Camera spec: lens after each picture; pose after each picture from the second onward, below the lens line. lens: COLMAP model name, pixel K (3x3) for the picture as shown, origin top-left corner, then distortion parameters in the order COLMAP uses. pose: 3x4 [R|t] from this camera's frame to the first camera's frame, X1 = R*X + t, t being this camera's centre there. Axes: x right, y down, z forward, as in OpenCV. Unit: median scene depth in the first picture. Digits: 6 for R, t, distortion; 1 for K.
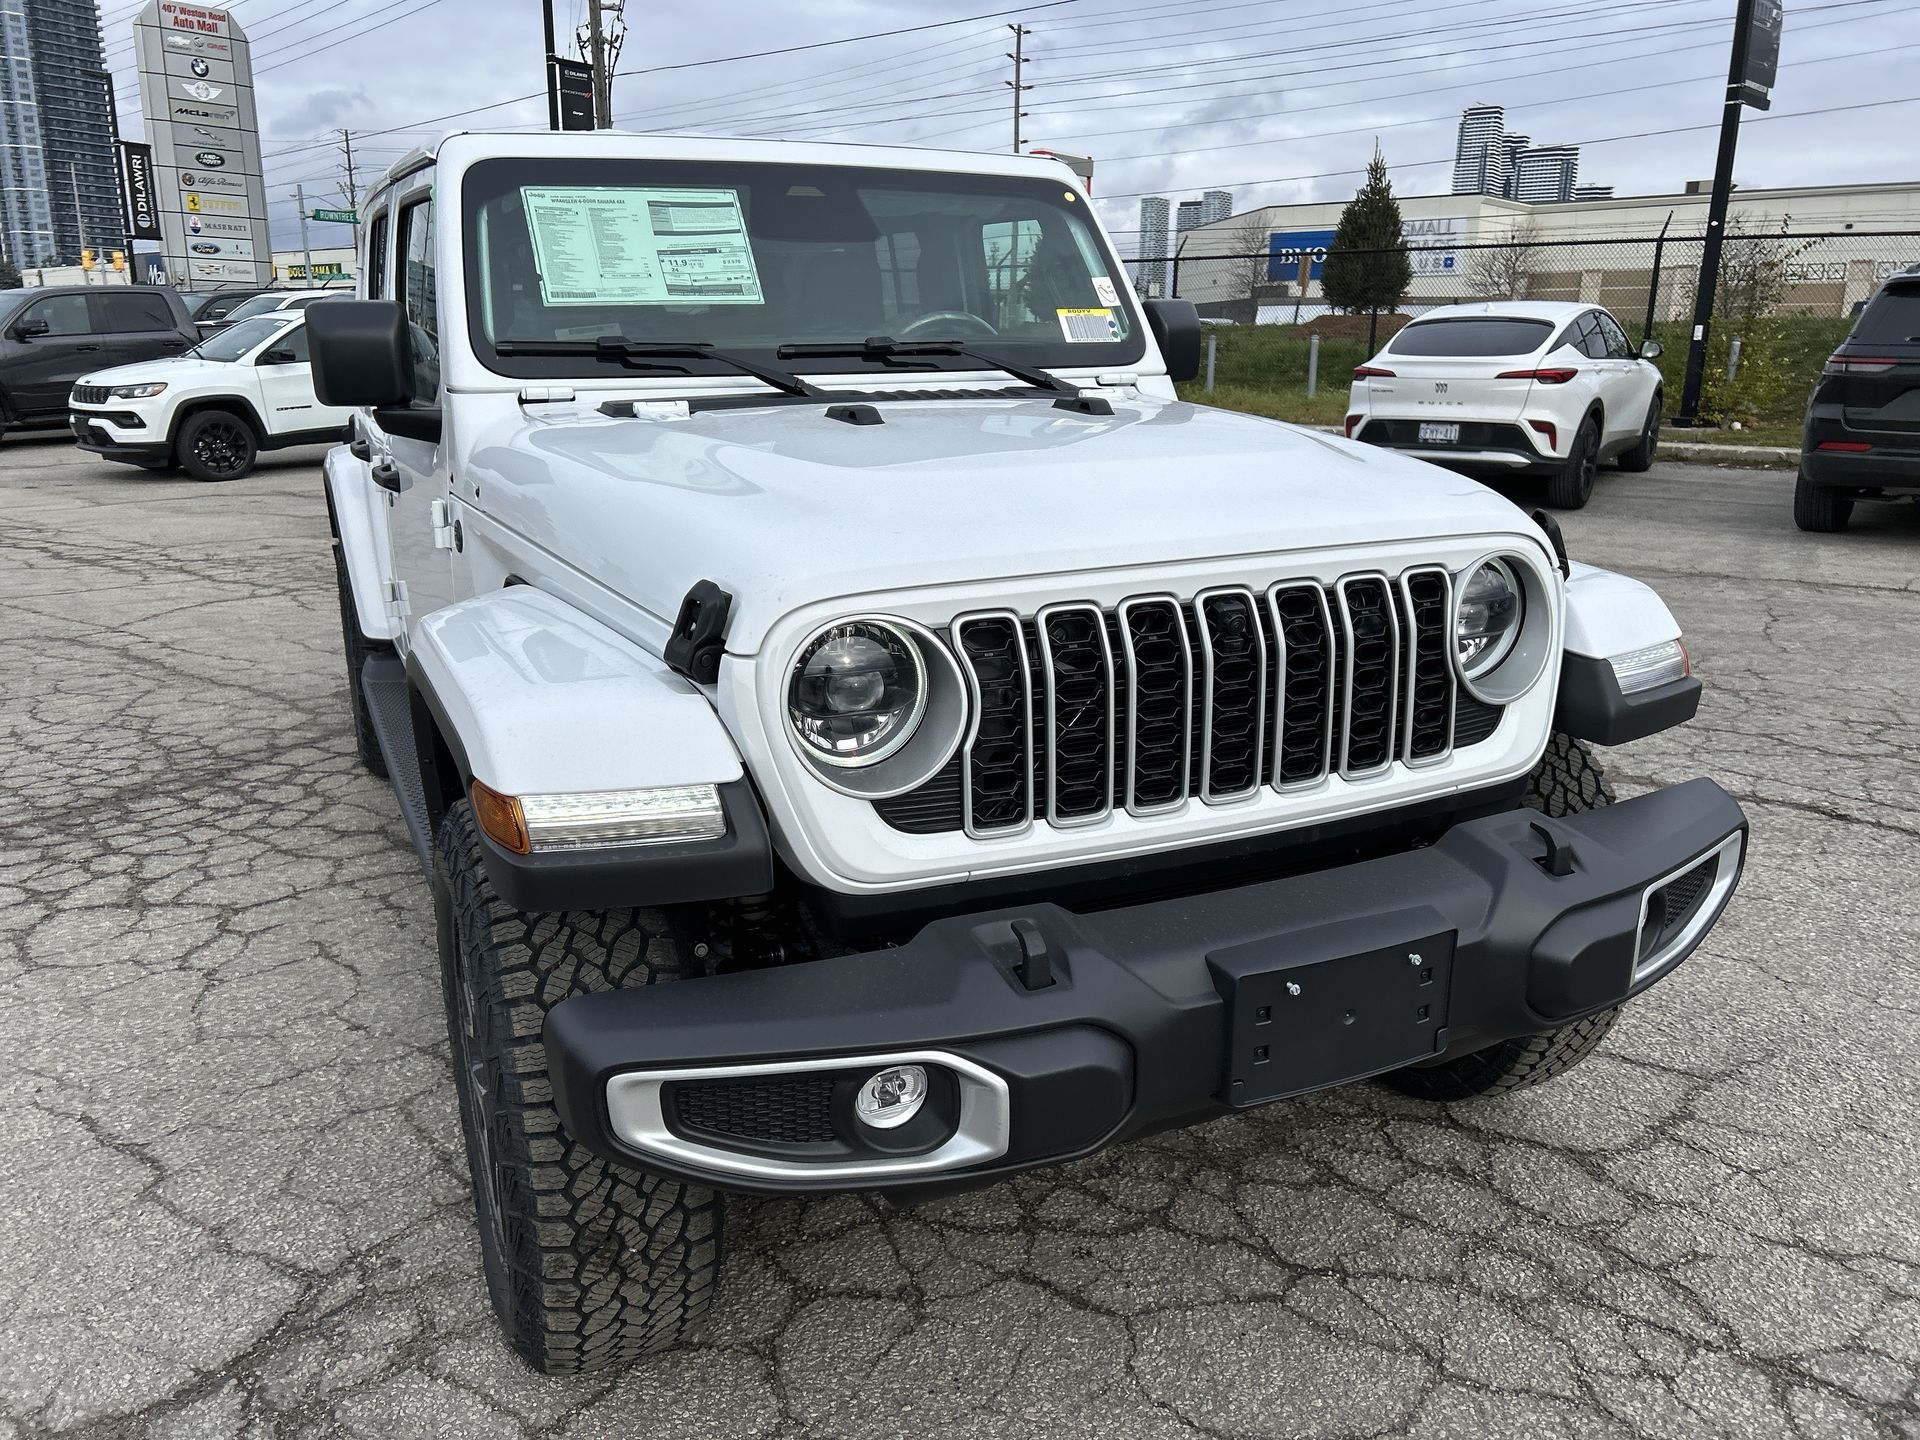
lens RADIAL K [[1428.5, 0, 955.9], [0, 1428.5, 732.8], [0, 0, 1]] dist [0.066397, -0.068911]
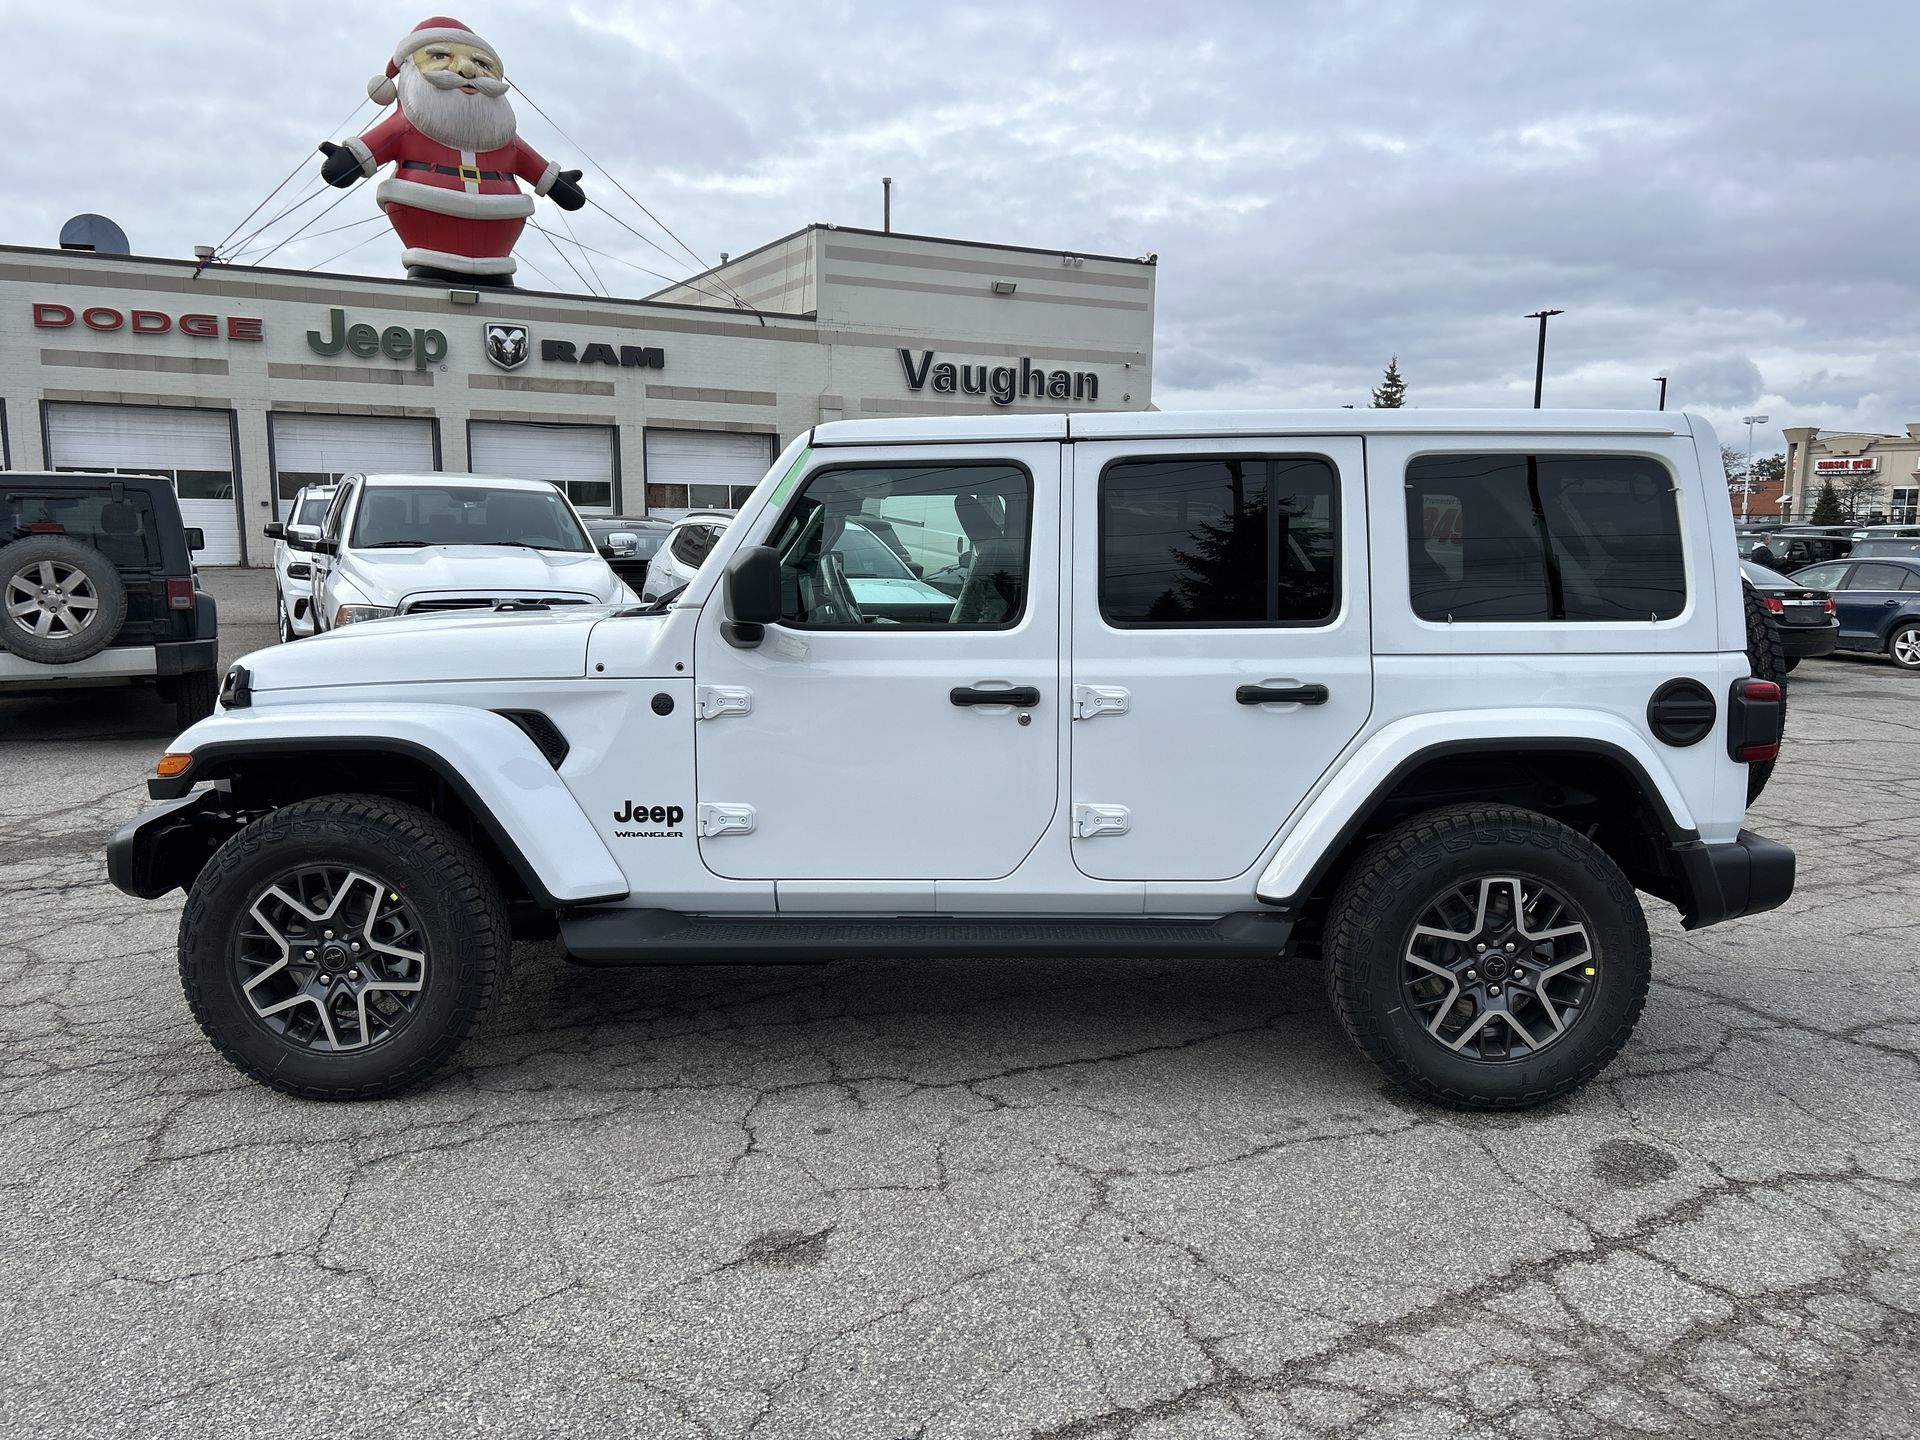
lens RADIAL K [[1428.5, 0, 952.0], [0, 1428.5, 719.2], [0, 0, 1]] dist [0.066397, -0.068911]
pose [[-0.425485, 0.112942, -0.897890, 1.270416], [-0.248561, 0.939438, 0.235954, -0.566360], [0.870161, 0.323576, -0.371644, 1.895514]]
